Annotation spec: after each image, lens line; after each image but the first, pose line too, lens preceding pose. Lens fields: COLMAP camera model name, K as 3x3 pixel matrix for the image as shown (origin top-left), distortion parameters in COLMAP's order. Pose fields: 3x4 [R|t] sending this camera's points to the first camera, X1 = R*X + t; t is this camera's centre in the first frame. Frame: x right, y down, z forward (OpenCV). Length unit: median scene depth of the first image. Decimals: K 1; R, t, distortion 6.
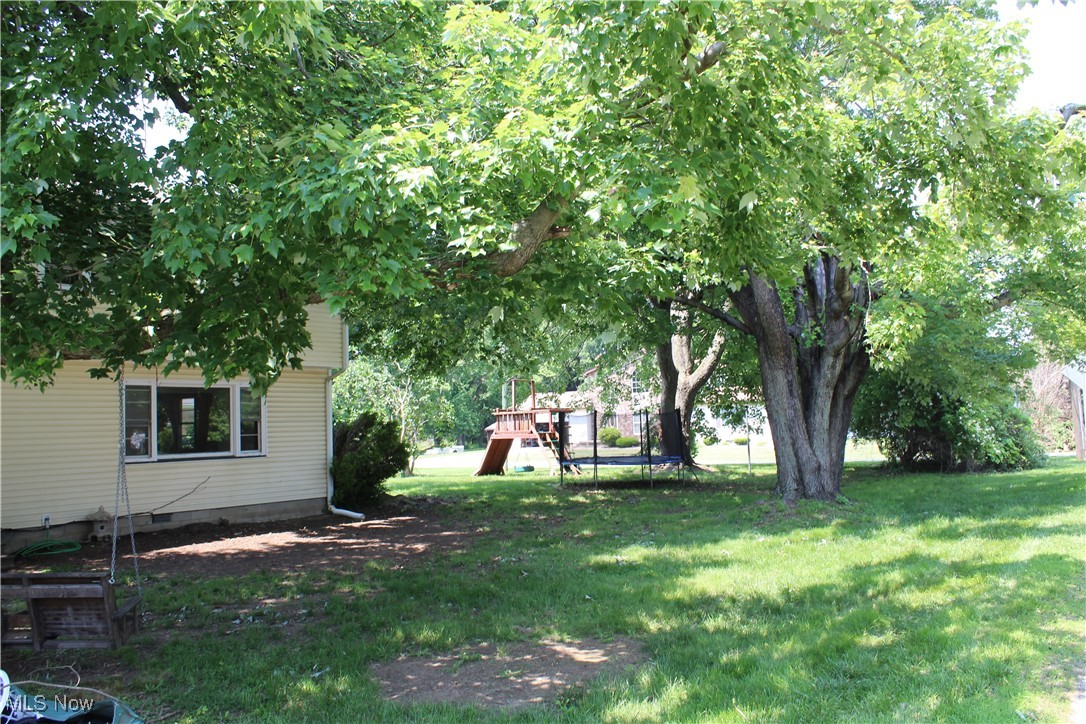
lens RADIAL K [[913.6, 0, 542.1], [0, 913.6, 364.6], [0, 0, 1]] dist [-0.104295, 0.029951]
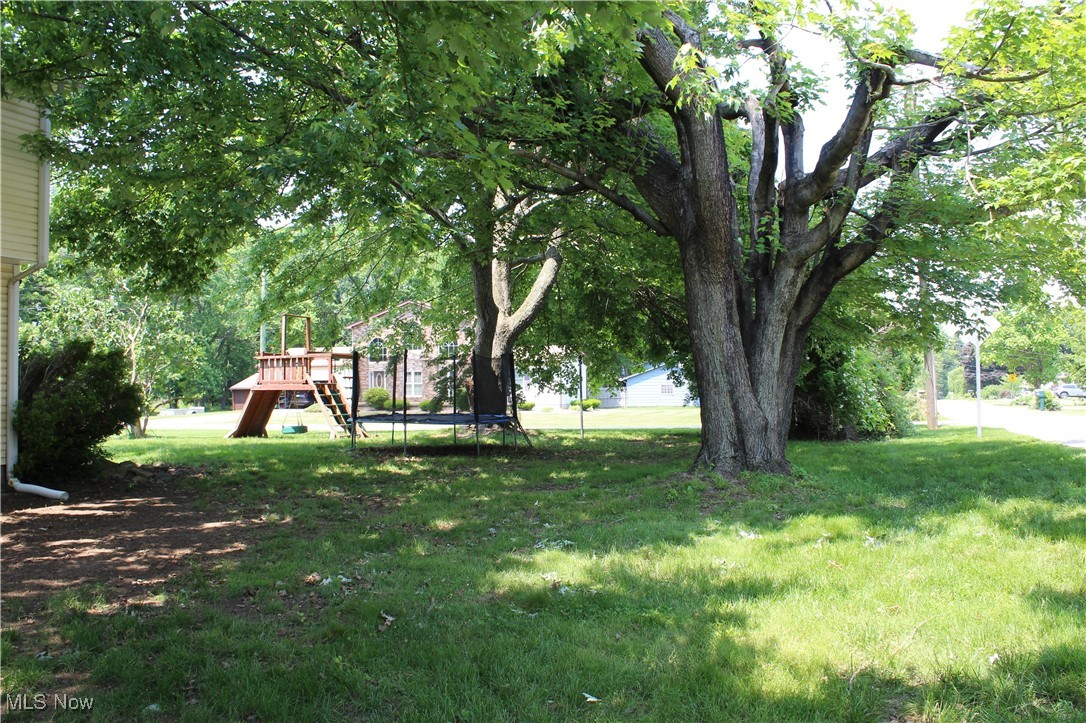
lens RADIAL K [[968.2, 0, 566.9], [0, 968.2, 382.7], [0, 0, 1]] dist [-0.142977, 0.088437]
pose [[0.960662, 0.024156, 0.276668, -0.025800], [-0.040105, 0.997834, 0.052135, 0.024340], [-0.274809, -0.061180, 0.959550, 0.167382]]
